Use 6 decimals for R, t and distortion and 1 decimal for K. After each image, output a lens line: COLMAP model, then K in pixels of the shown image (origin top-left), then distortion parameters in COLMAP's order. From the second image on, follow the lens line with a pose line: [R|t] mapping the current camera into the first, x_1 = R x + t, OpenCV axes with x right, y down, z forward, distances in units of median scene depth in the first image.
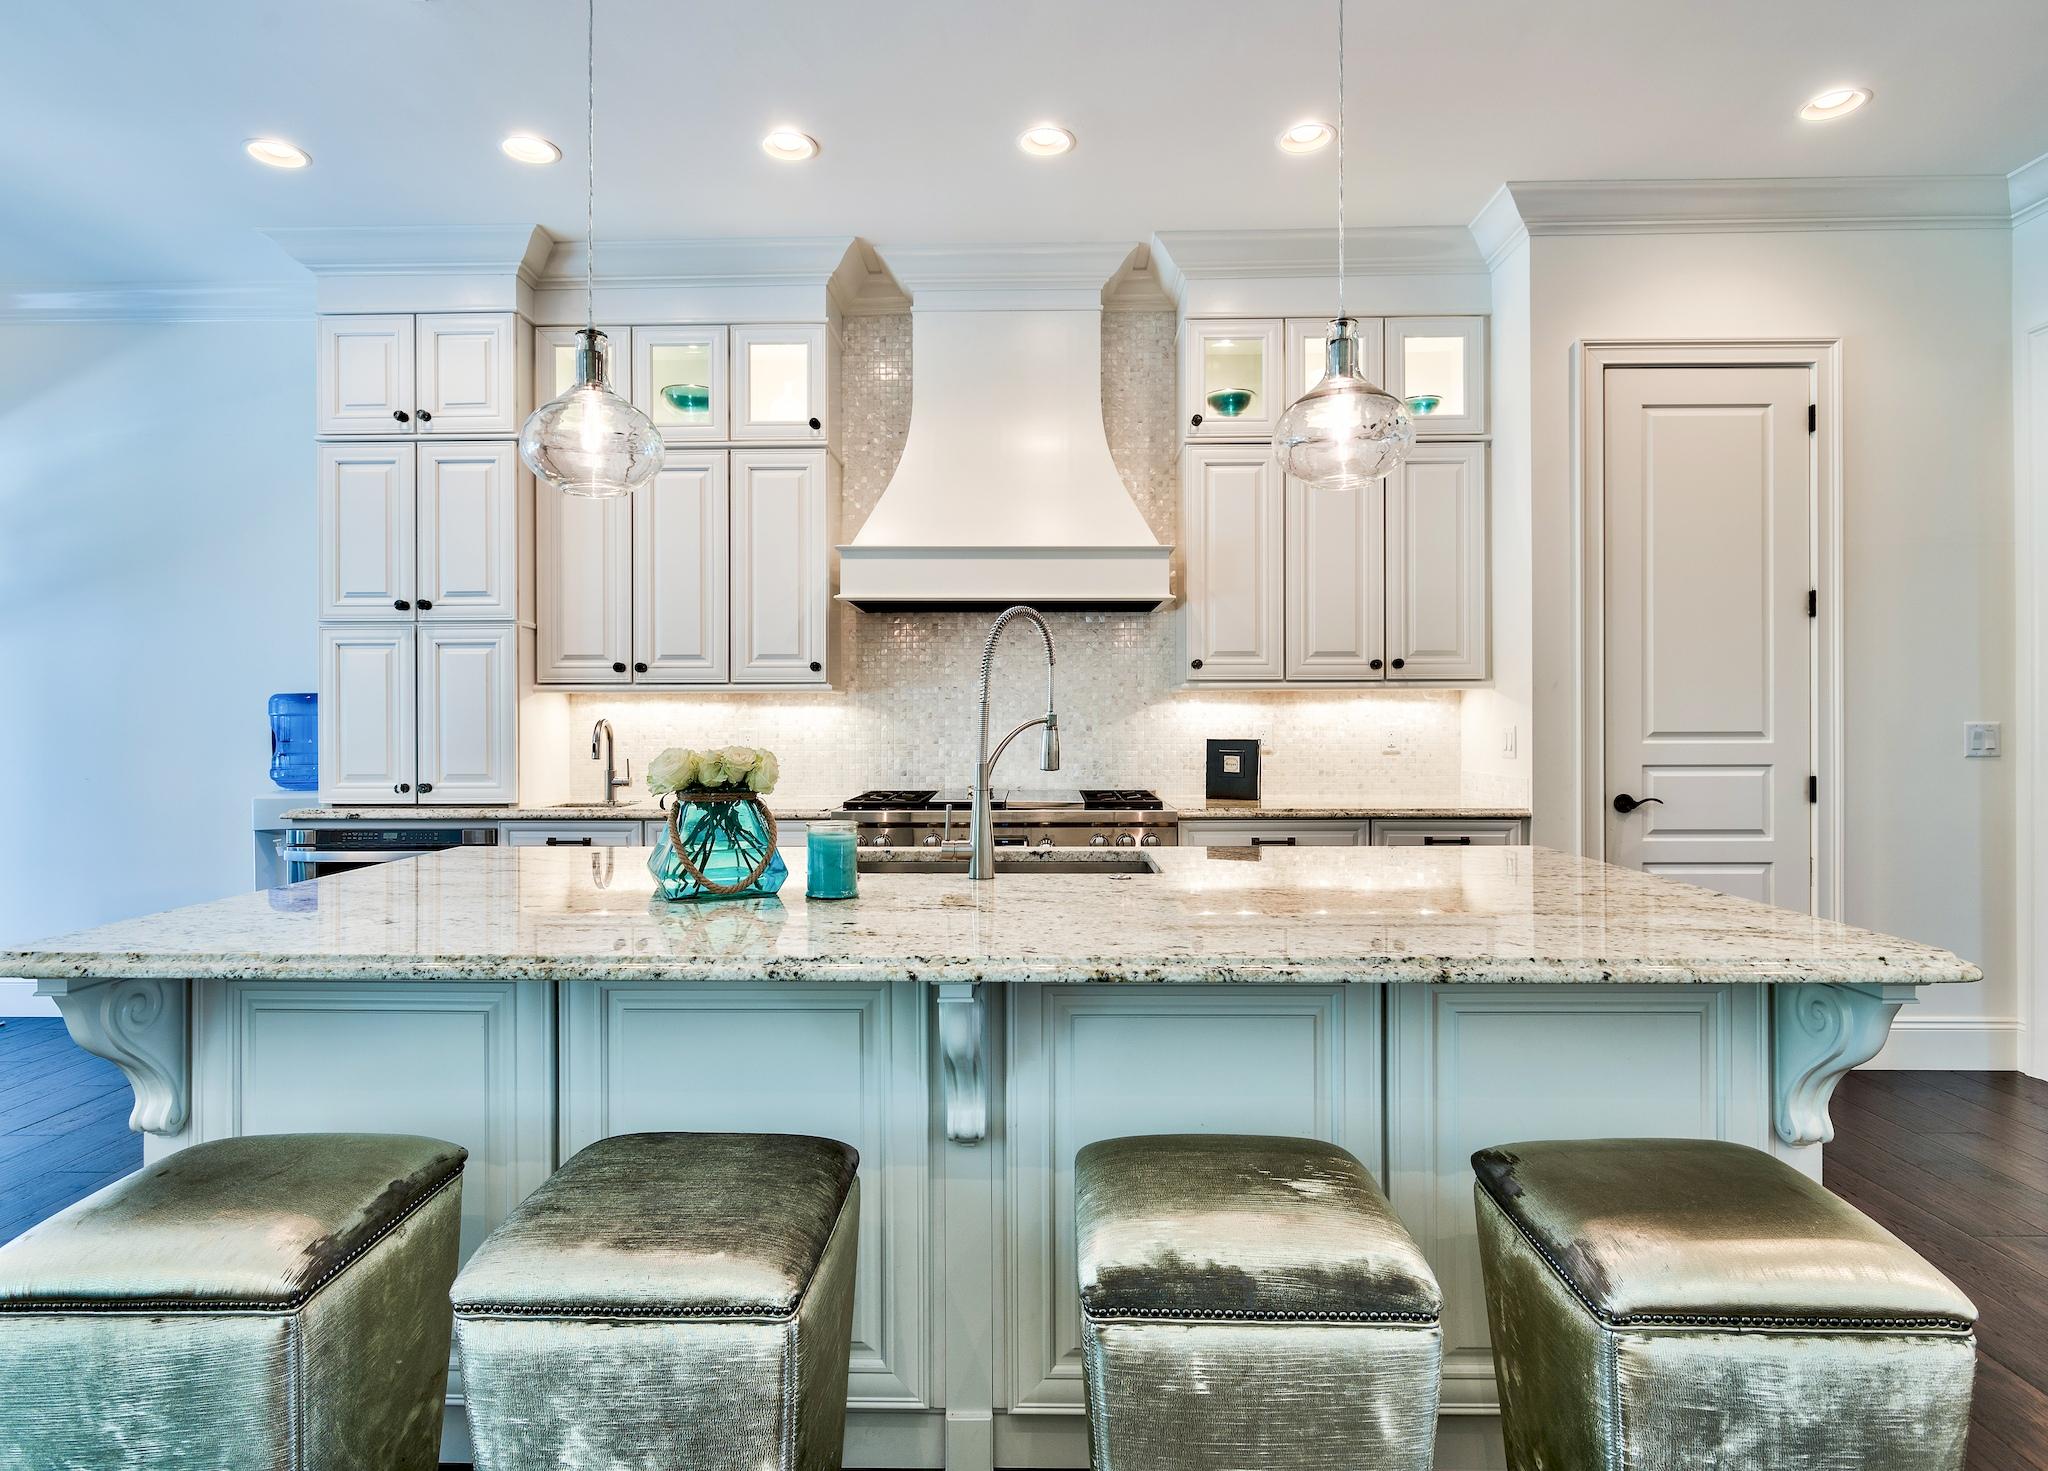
lens RADIAL K [[1108.1, 0, 1024.1], [0, 1108.1, 719.5], [0, 0, 1]] dist [-0.001822, -0.001752]
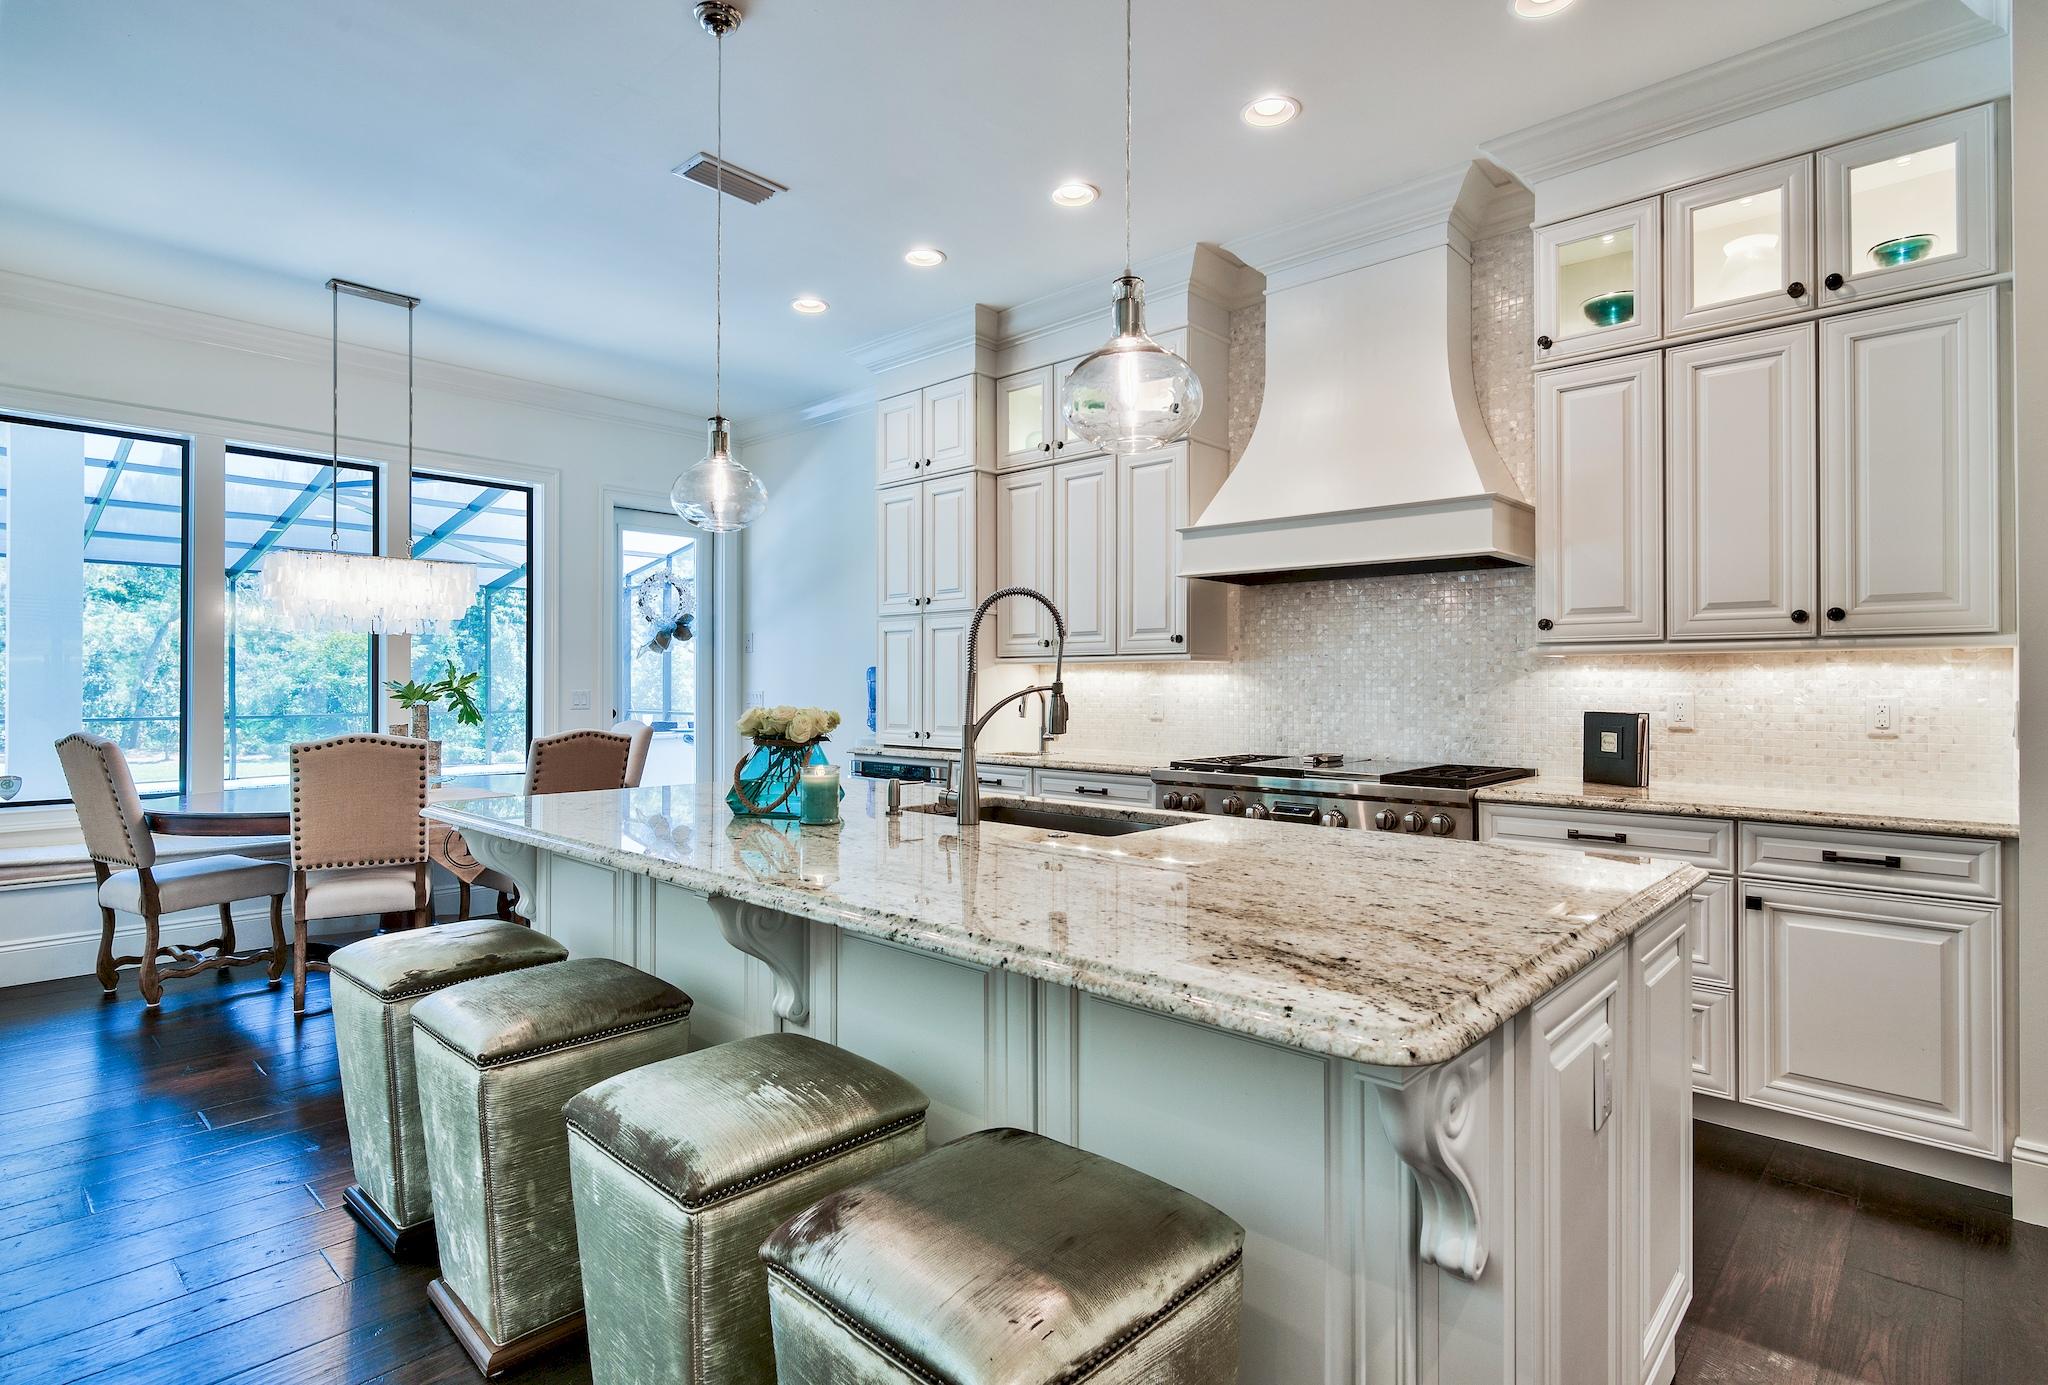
lens RADIAL K [[1044.1, 0, 1019.0], [0, 1044.1, 680.4], [0, 0, 1]] dist [-0.005248, -0.001731]
pose [[0.741175, 0.000788, -0.671311, 0.396216], [-0.004197, 0.999985, -0.003459, -0.001990], [0.671299, 0.005381, 0.741167, 0.122463]]
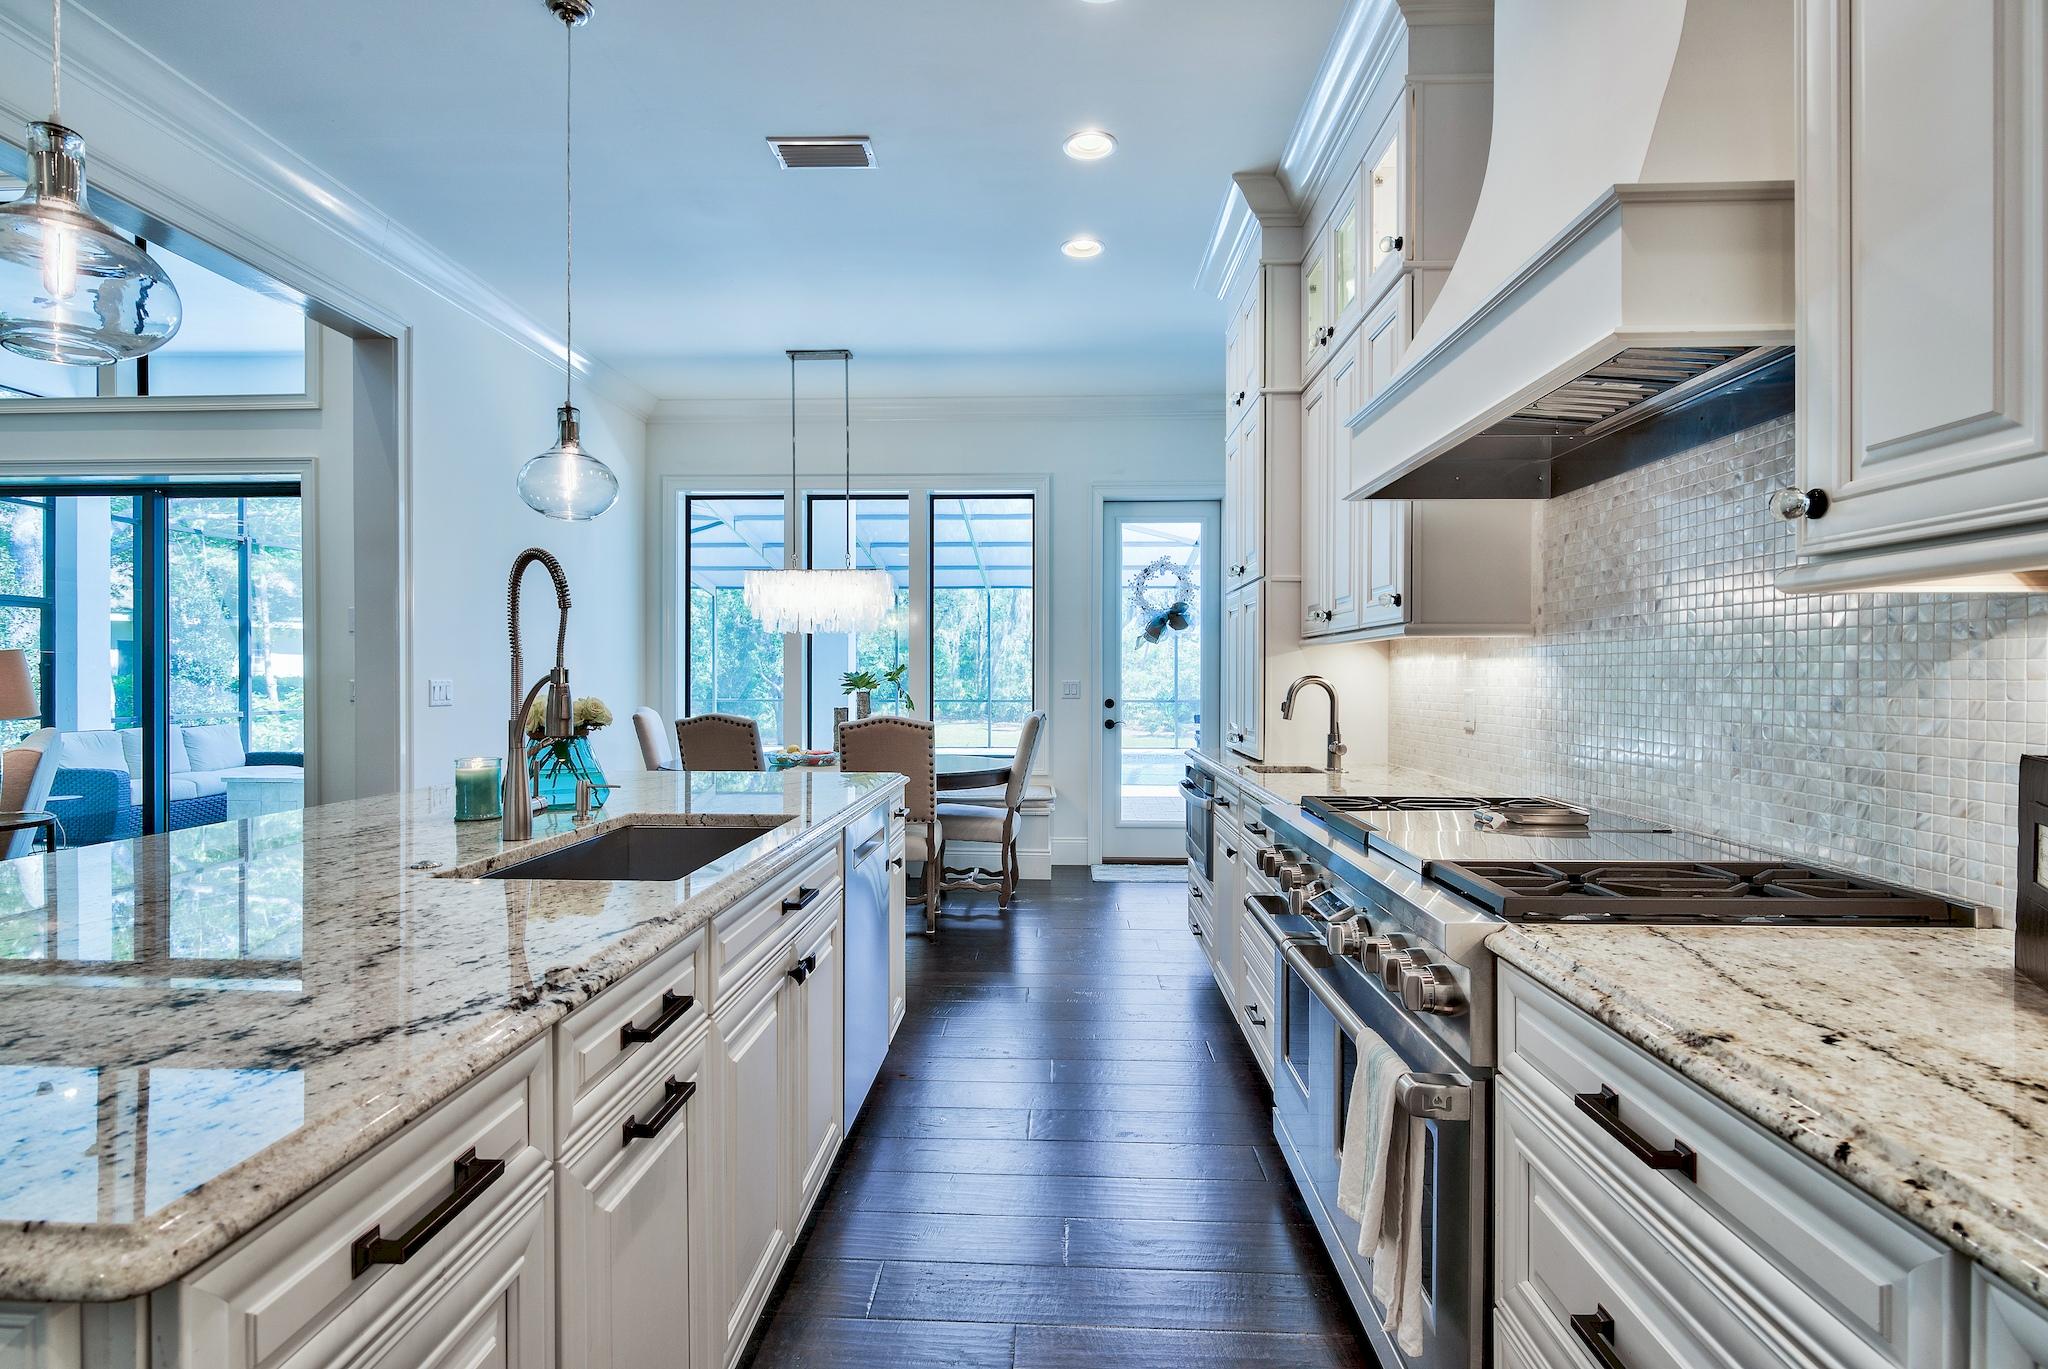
lens RADIAL K [[997.9, 0, 996.5], [0, 997.9, 683.9], [0, 0, 1]] dist [-0.001074, -0.000803]
pose [[-0.045049, 0.011184, -0.998922, 0.438682], [-0.005105, 0.999922, 0.011425, -0.001613], [0.998972, 0.005614, -0.044988, 0.791040]]
